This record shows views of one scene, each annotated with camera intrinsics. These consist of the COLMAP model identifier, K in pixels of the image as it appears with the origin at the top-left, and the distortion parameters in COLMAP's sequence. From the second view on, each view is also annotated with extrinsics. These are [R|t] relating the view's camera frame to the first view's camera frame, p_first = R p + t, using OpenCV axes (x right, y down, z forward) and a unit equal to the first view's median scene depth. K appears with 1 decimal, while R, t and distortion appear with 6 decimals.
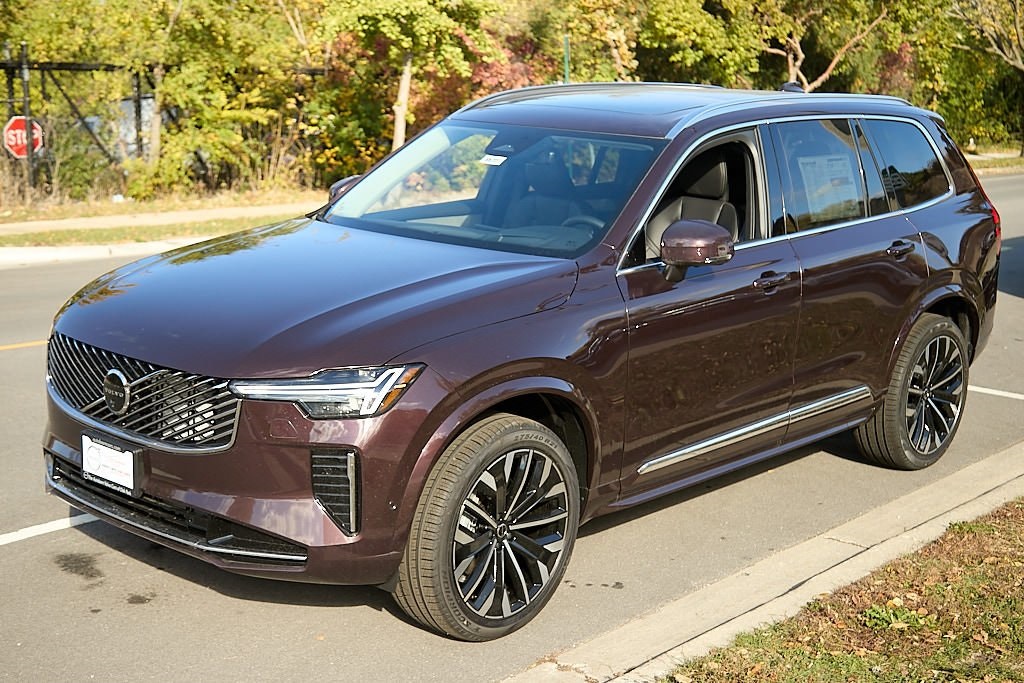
lens RADIAL K [[1514.7, 0, 512.0], [0, 1514.7, 341.5], [0, 0, 1]] dist [-0.003640, 0.343150]
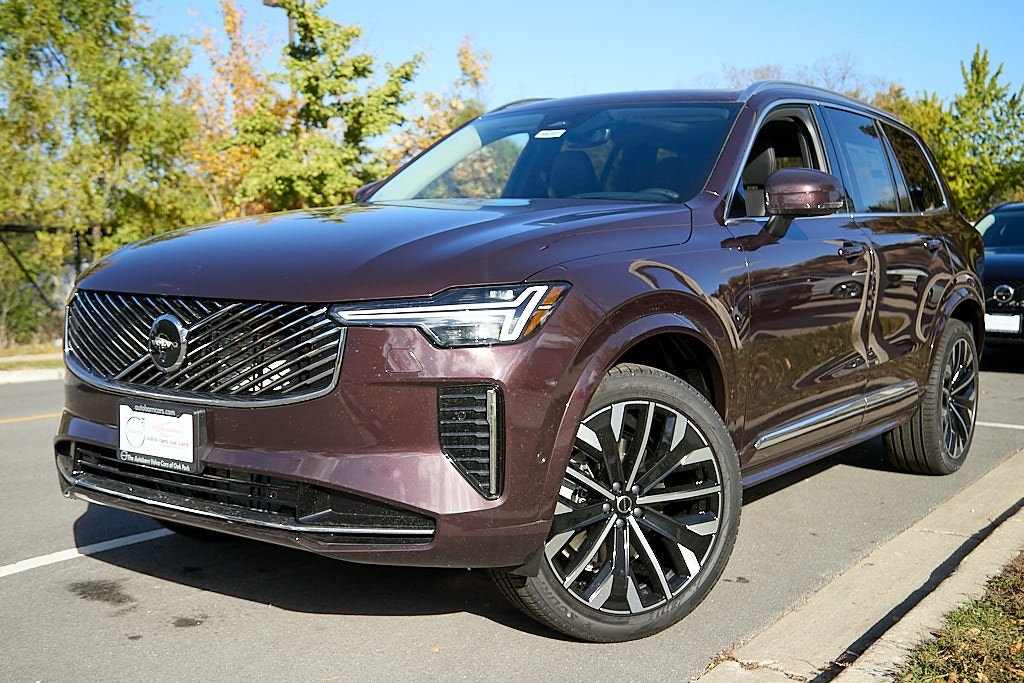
lens RADIAL K [[1198.0, 0, 501.1], [0, 1198.0, 330.5], [0, 0, 1]] dist [0.104220, -0.008287]
pose [[0.993418, -0.036652, 0.108523, -0.107603], [0.049795, 0.991404, -0.120992, 0.076256], [-0.103155, 0.125600, 0.986703, 0.250312]]
